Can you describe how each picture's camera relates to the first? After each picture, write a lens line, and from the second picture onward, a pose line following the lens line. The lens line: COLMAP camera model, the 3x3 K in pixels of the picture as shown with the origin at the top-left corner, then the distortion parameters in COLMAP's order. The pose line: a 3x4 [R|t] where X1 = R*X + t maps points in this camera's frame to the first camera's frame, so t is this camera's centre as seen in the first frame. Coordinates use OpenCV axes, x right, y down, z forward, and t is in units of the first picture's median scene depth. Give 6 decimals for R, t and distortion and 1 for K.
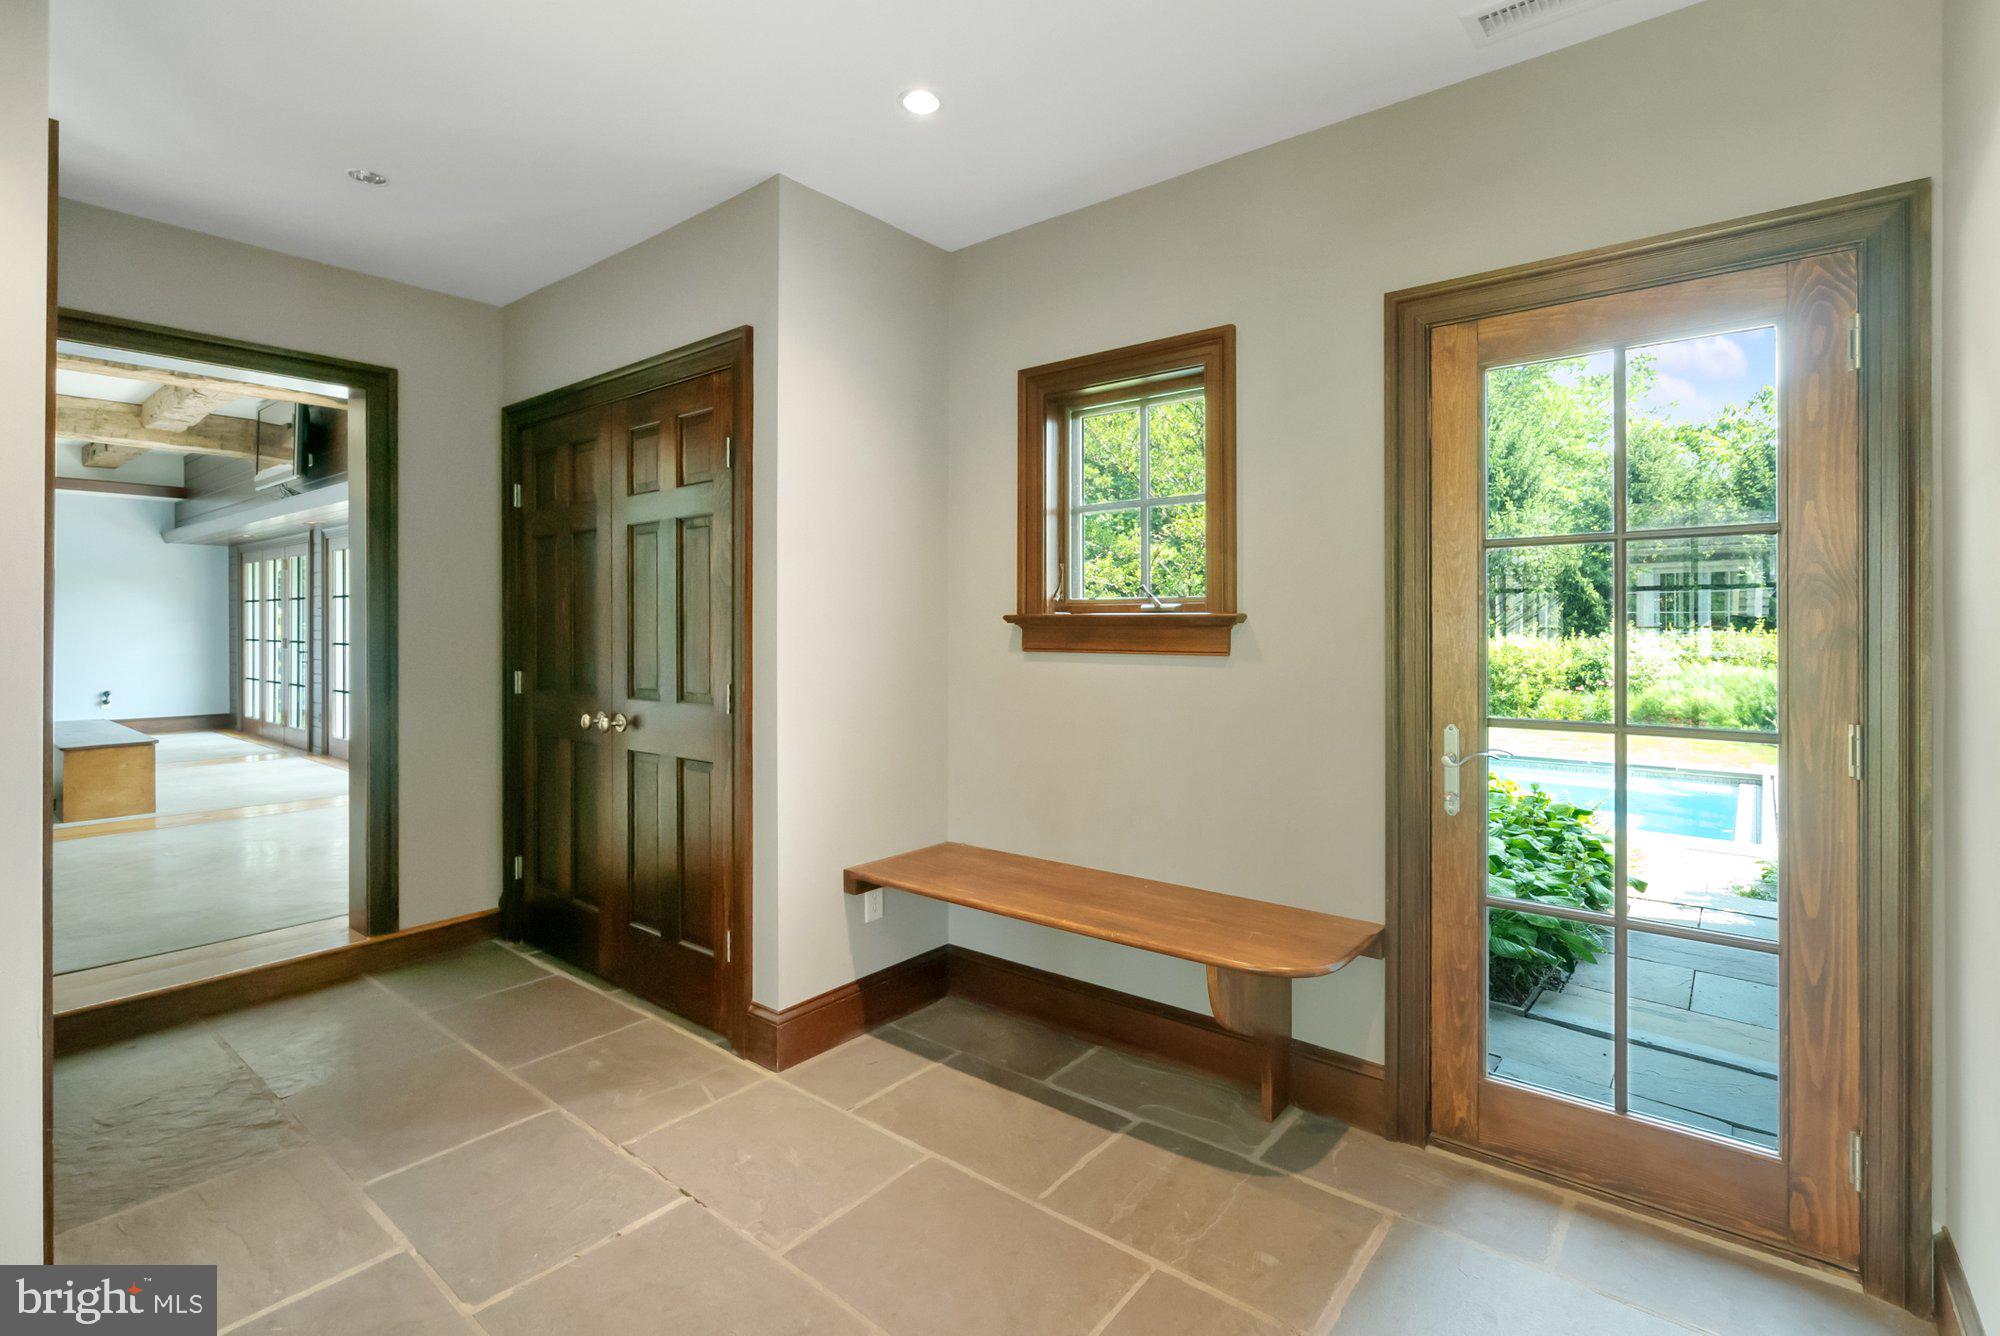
lens RADIAL K [[924.4, 0, 985.5], [0, 924.4, 623.7], [0, 0, 1]] dist [-0.000637, 0.000423]
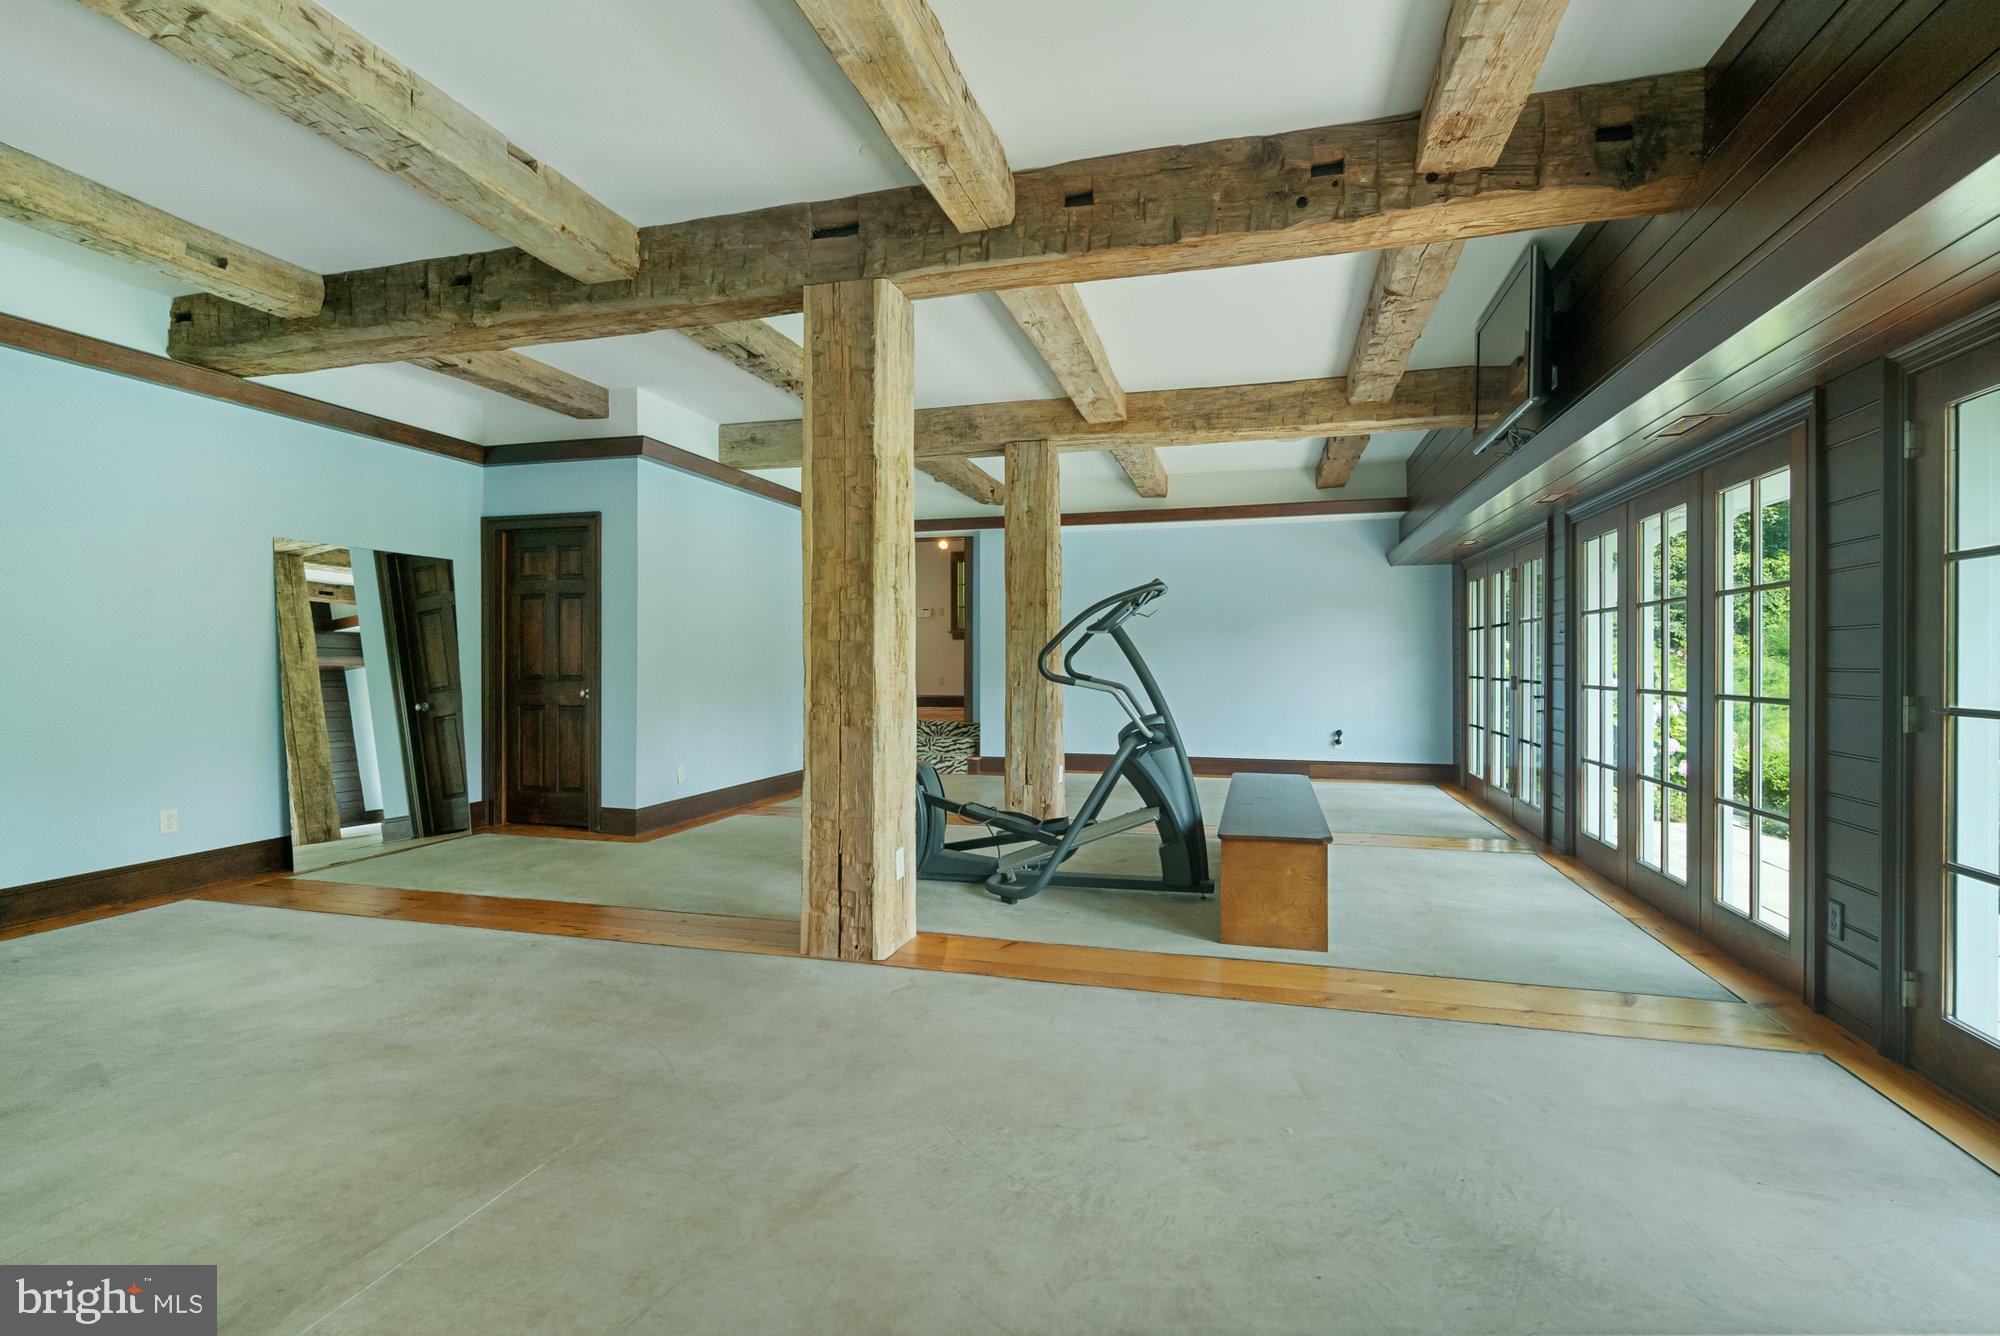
lens RADIAL K [[924.4, 0, 999.5], [0, 924.4, 663.9], [0, 0, 1]] dist [-0.000637, 0.000423]
pose [[0.402633, 0.002056, -0.915359, -0.241833], [0.002703, 0.999990, 0.003435, 0.002230], [0.915357, -0.003857, 0.402624, 0.318530]]
